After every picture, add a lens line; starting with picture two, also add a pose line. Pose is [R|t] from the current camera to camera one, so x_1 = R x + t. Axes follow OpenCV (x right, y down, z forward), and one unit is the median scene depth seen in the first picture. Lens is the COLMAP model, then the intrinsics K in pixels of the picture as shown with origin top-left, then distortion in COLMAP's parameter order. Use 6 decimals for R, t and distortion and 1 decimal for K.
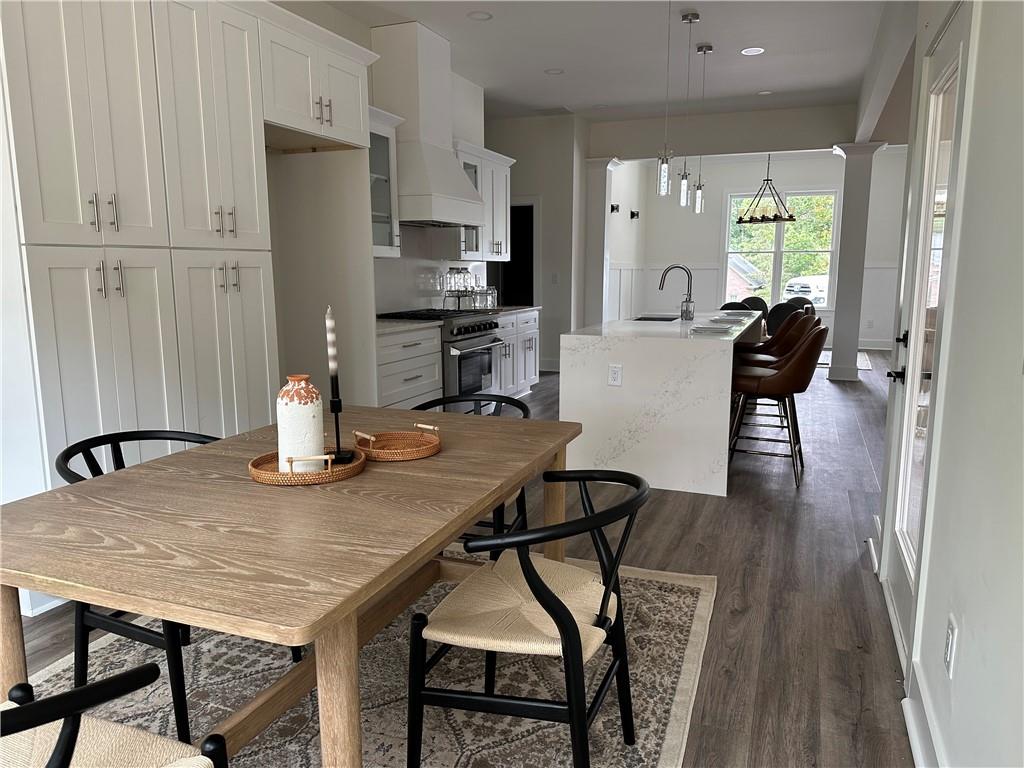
lens RADIAL K [[724.5, 0, 512.0], [0, 724.5, 384.0], [0, 0, 1]] dist [0.048727, -0.002388]
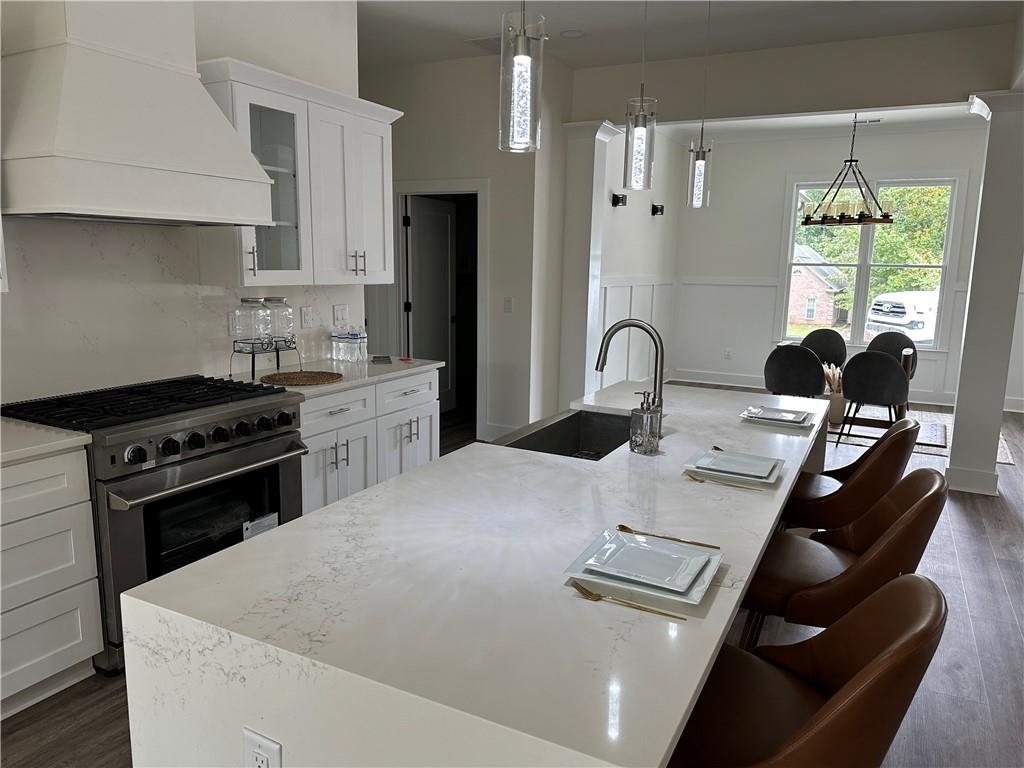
lens RADIAL K [[713.4, 0, 513.1], [0, 713.4, 377.2], [0, 0, 1]] dist [0.025222, -0.000328]
pose [[0.994514, 0.036392, -0.098071, 0.111259], [-0.036064, 0.999336, 0.005119, -0.071855], [0.098193, -0.001554, 0.995166, 0.308333]]
